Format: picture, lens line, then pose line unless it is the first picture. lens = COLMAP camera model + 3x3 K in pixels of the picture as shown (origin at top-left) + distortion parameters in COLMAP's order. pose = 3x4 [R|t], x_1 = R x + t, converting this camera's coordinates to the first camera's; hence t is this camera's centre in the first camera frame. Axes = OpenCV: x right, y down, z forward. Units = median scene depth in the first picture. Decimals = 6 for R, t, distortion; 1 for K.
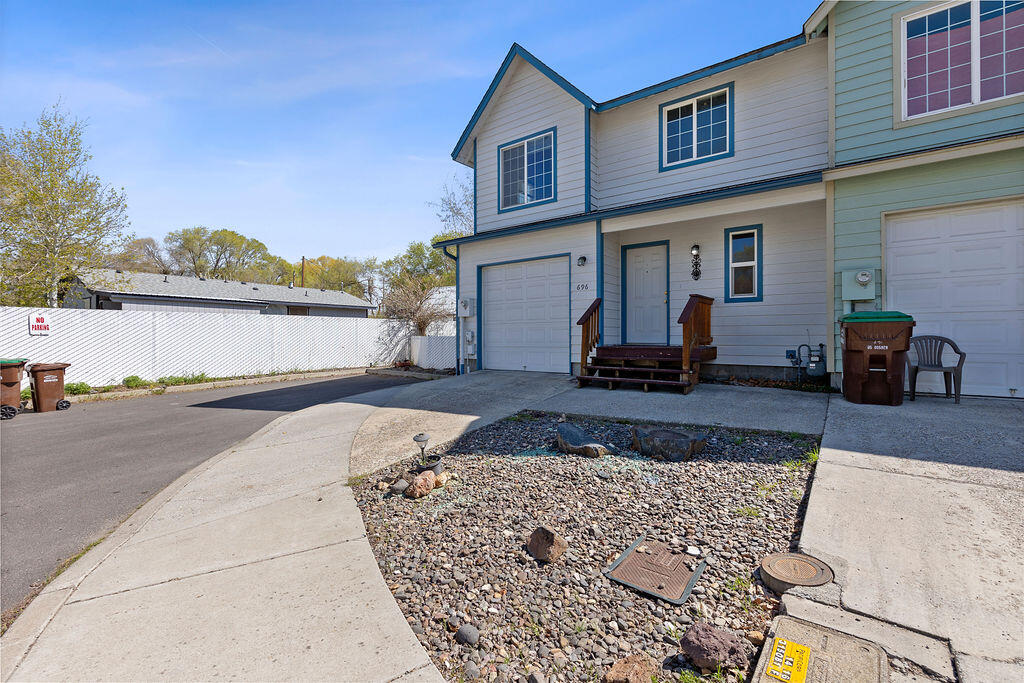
lens RADIAL K [[449.0, 0, 505.5], [0, 449.0, 335.1], [0, 0, 1]] dist [0.002196, -0.000158]
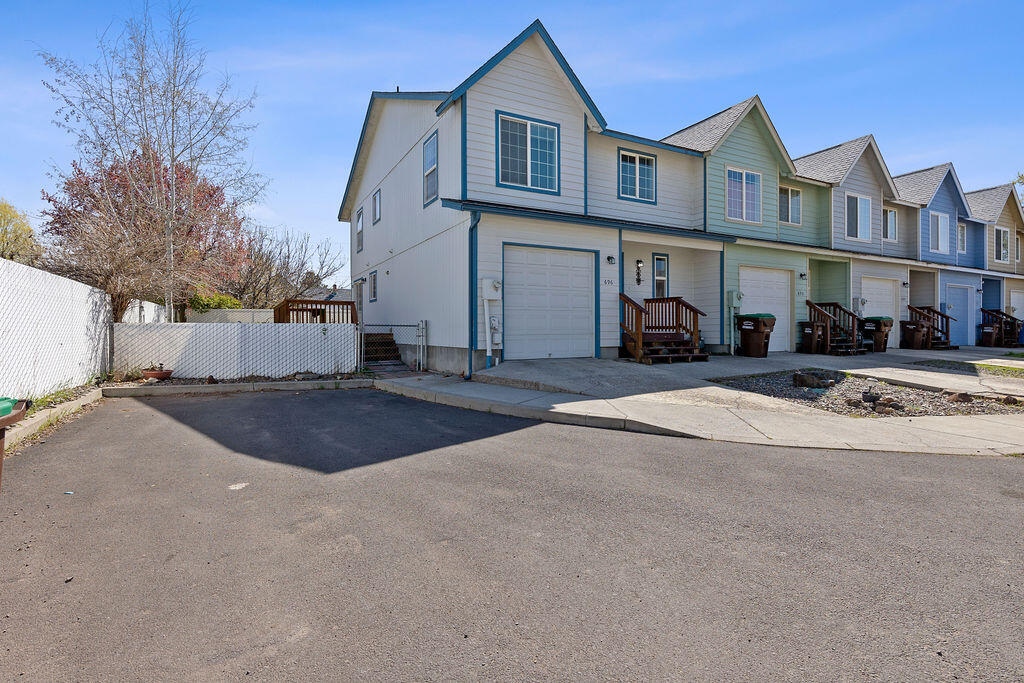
lens RADIAL K [[510.6, 0, 516.7], [0, 510.6, 337.0], [0, 0, 1]] dist [-0.005273, 0.001290]
pose [[0.404329, -0.008120, 0.914578, -1.132408], [-0.002885, 0.999944, 0.010153, 0.023248], [-0.914609, -0.006744, 0.404283, 0.671637]]
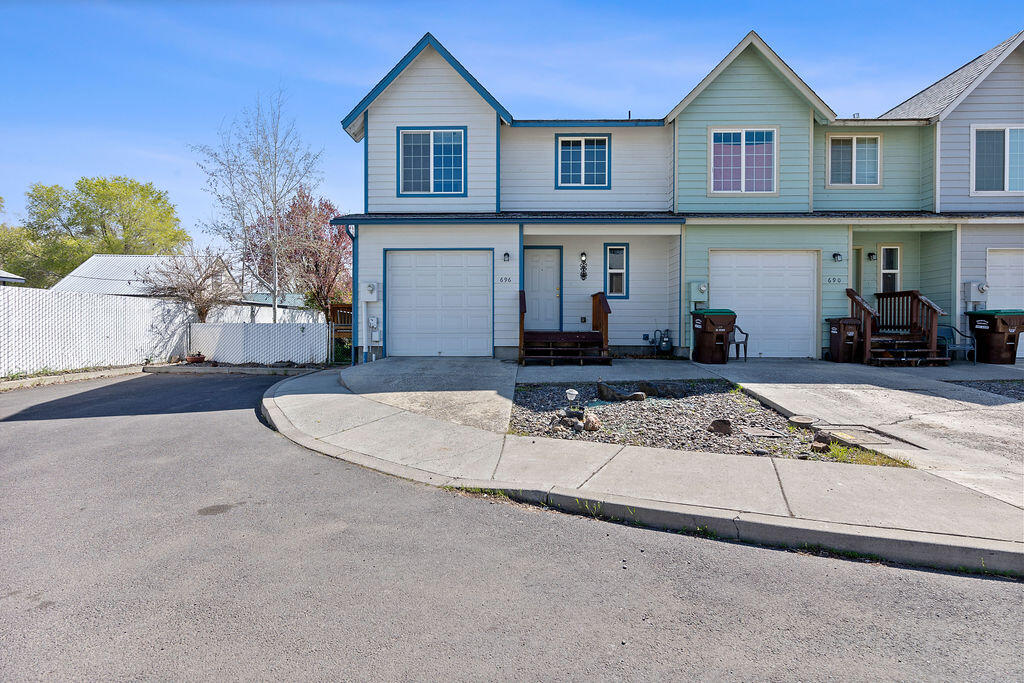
lens RADIAL K [[510.6, 0, 516.5], [0, 510.6, 338.5], [0, 0, 1]] dist [-0.005273, 0.001290]
pose [[0.805878, -0.004468, 0.592064, -0.565381], [-0.006932, 0.999832, 0.016980, 0.019577], [-0.592040, -0.017788, 0.805712, -0.060305]]
